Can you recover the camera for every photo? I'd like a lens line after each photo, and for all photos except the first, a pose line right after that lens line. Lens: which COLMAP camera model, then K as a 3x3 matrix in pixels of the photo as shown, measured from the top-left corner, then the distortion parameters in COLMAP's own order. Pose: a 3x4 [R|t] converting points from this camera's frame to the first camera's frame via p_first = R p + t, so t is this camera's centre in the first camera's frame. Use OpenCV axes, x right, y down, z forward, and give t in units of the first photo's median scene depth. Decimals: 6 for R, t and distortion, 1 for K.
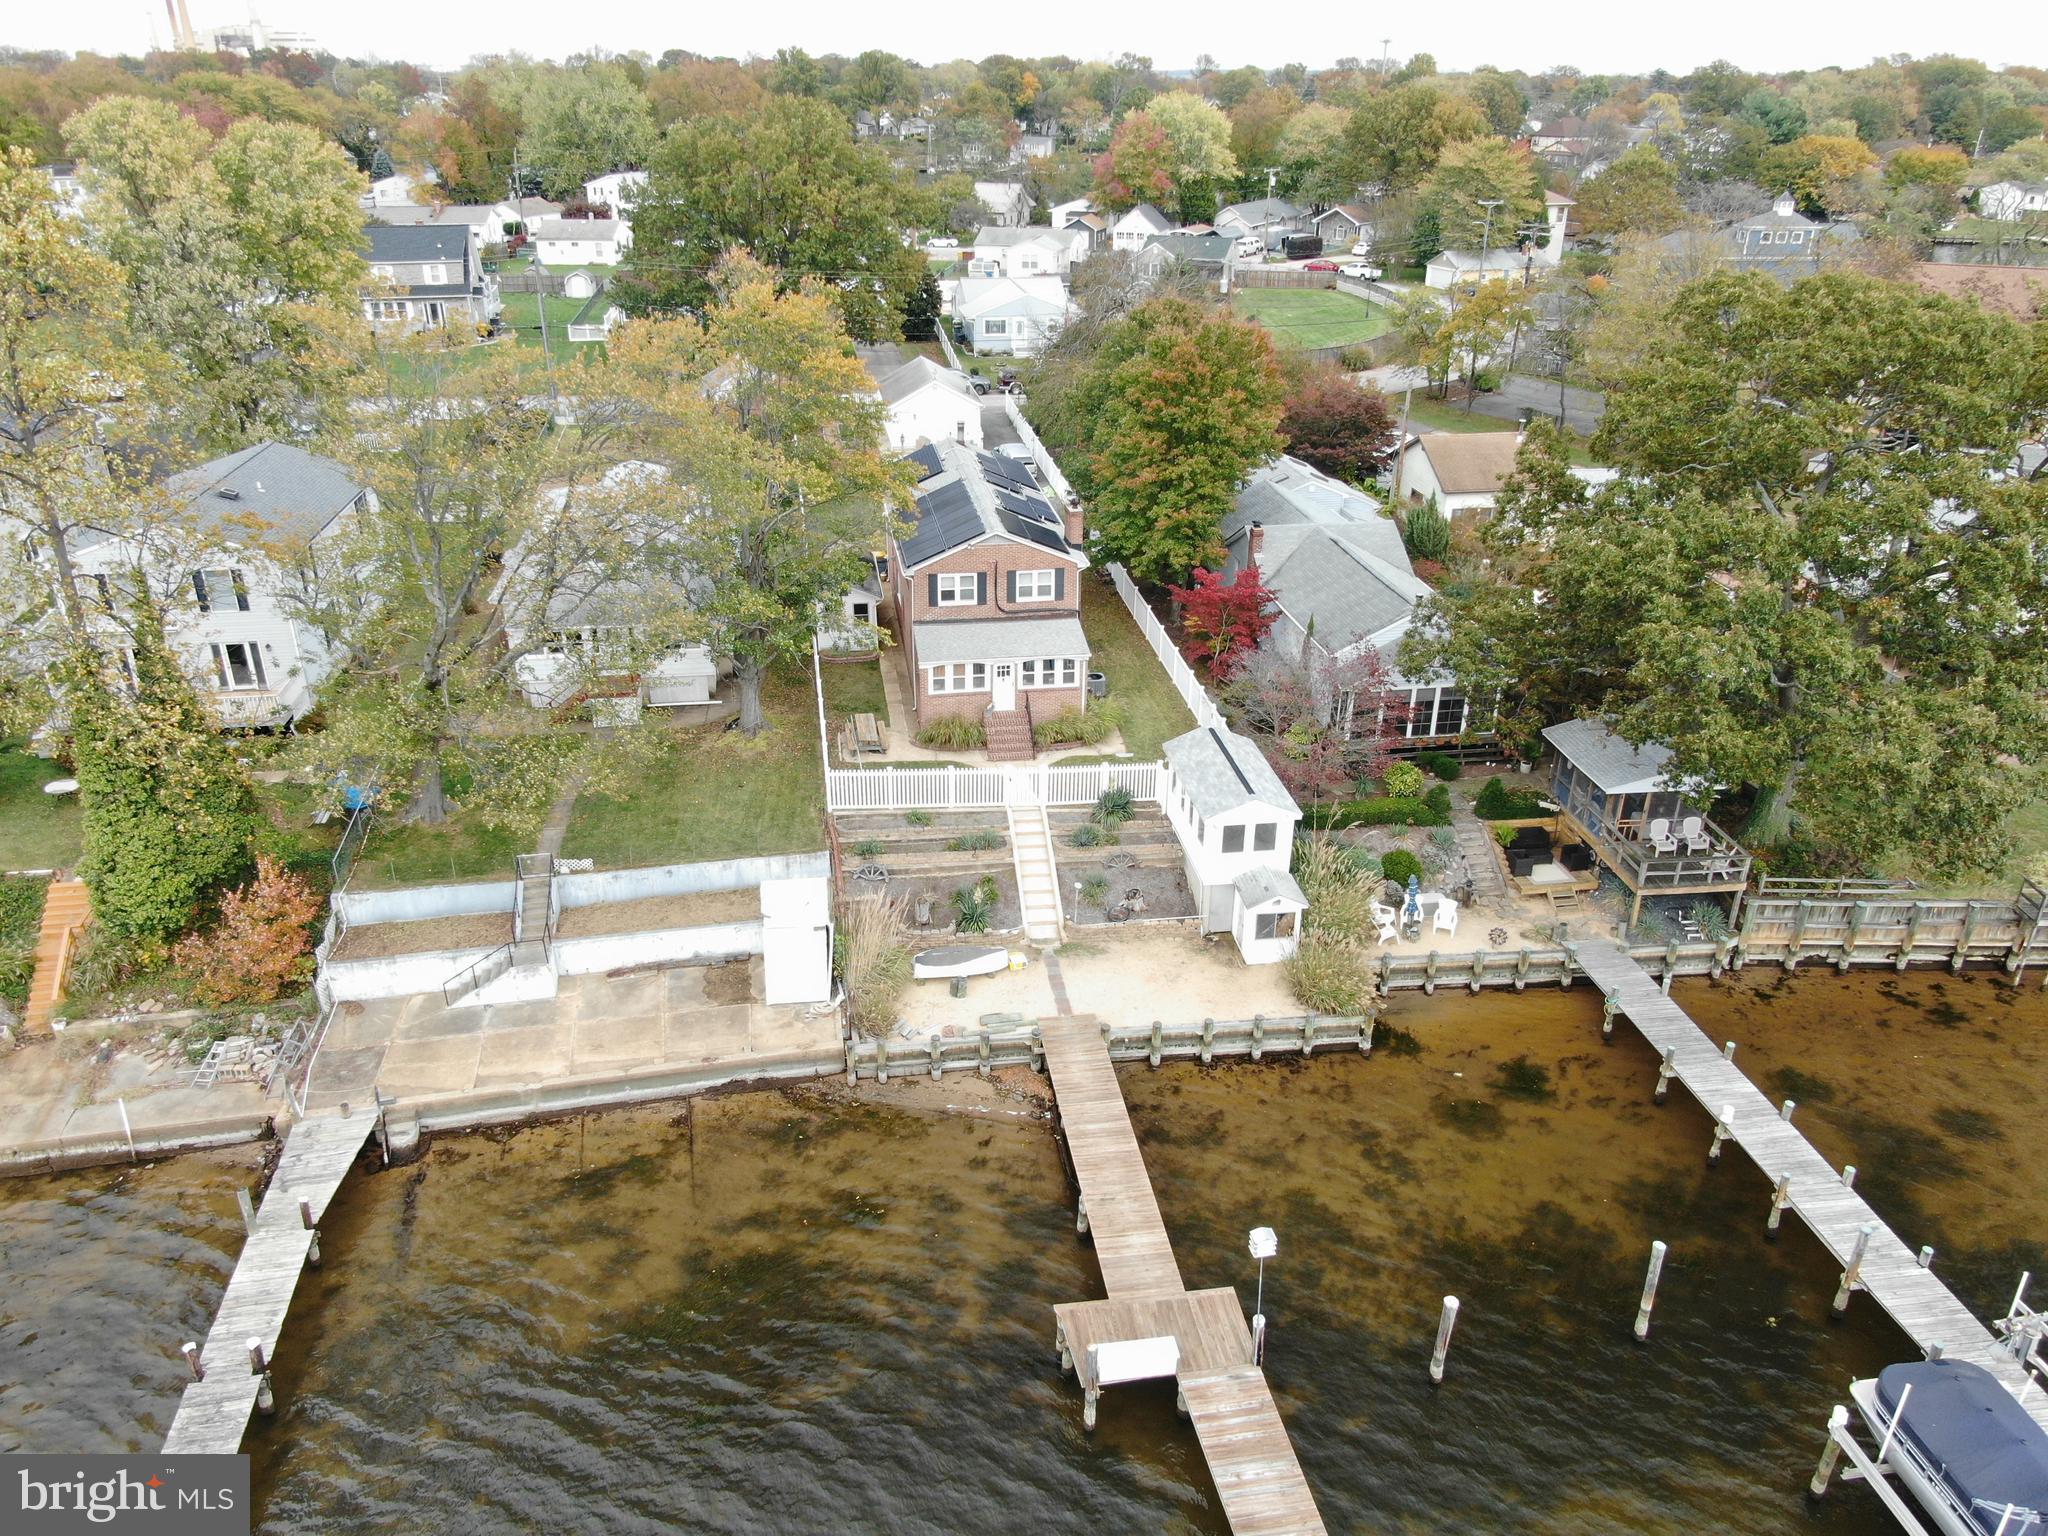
lens RADIAL K [[1459.0, 0, 1019.8], [0, 1459.0, 757.8], [0, 0, 1]] dist [0.014228, -0.018032]
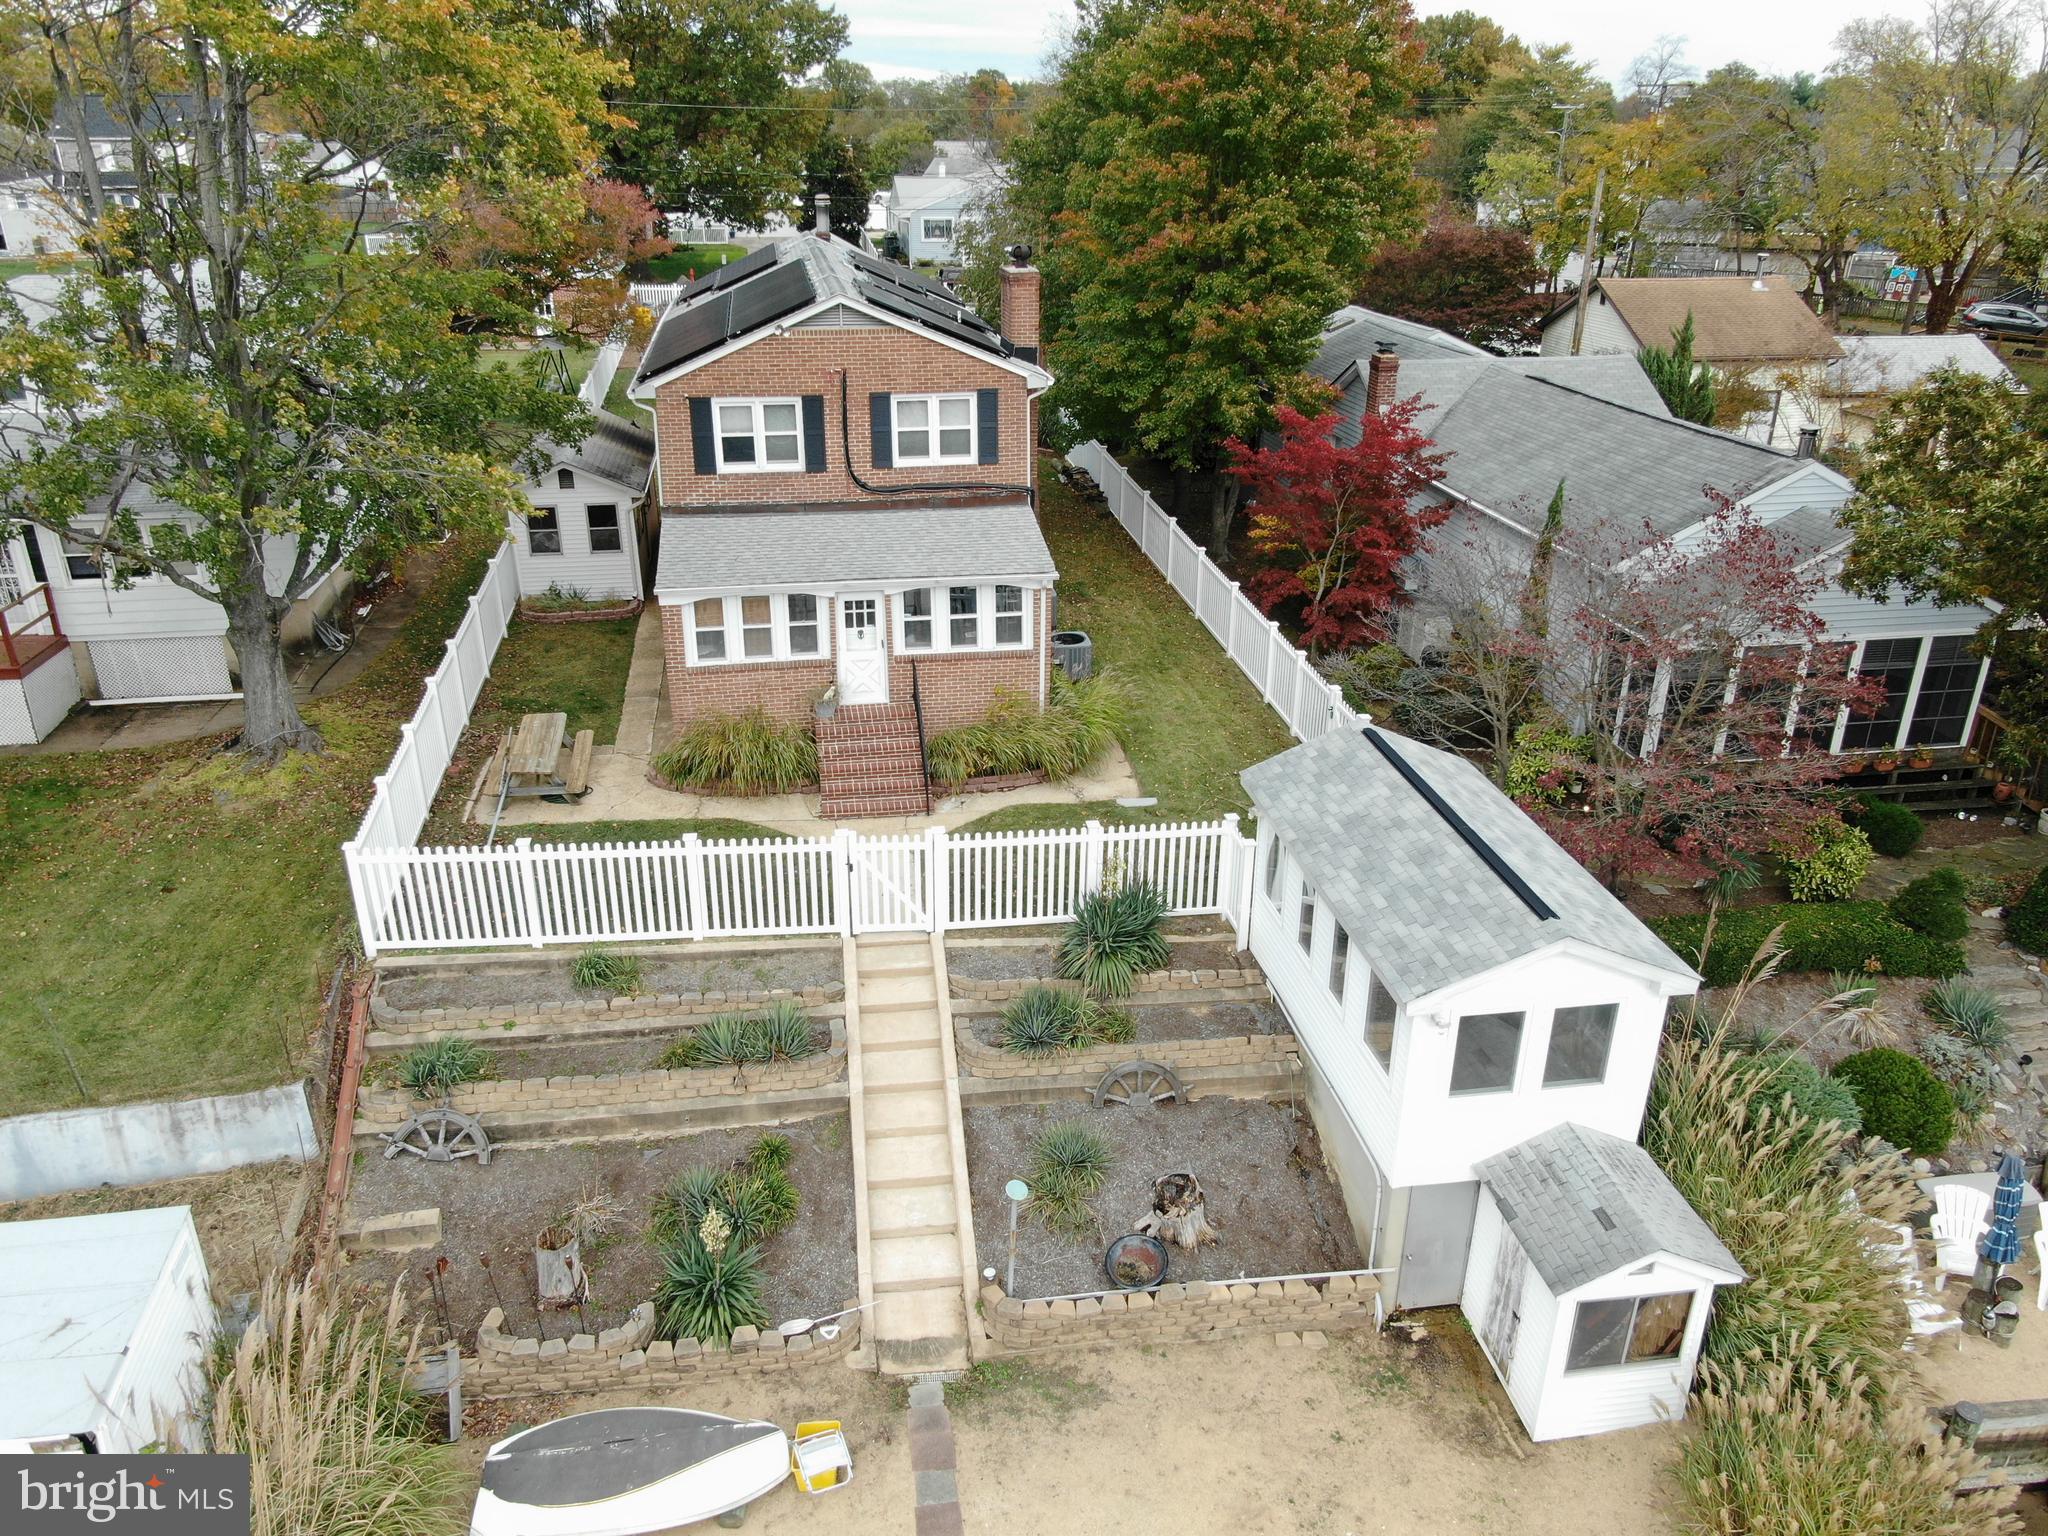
lens RADIAL K [[1459.0, 0, 1021.8], [0, 1459.0, 757.0], [0, 0, 1]] dist [0.014228, -0.018032]
pose [[0.999905, -0.007001, 0.011892, 0.035095], [0.007413, 0.999360, -0.034981, -0.000479], [-0.011640, 0.035066, 0.999317, 0.611288]]
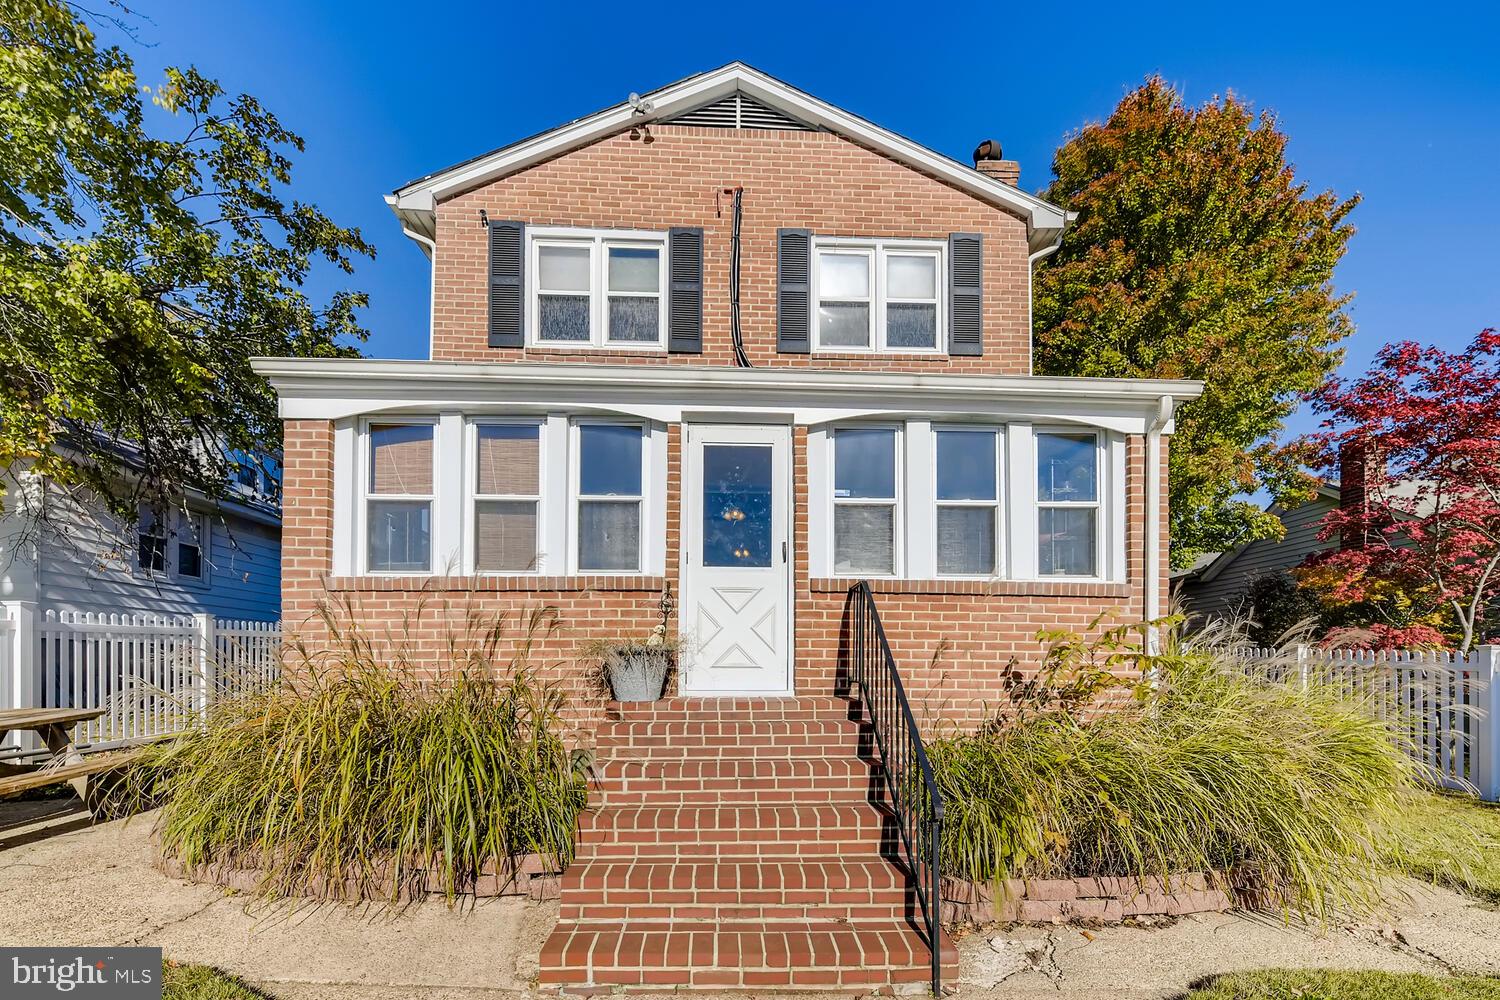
lens RADIAL K [[663.3, 0, 756.5], [0, 663.3, 657.1], [0, 0, 1]] dist [0.011497, -0.001604]
pose [[0.993767, 0.001281, -0.111467, 0.001728], [-0.047920, 0.907738, -0.416792, -0.000838], [0.100649, 0.419535, 0.902142, 1.011863]]
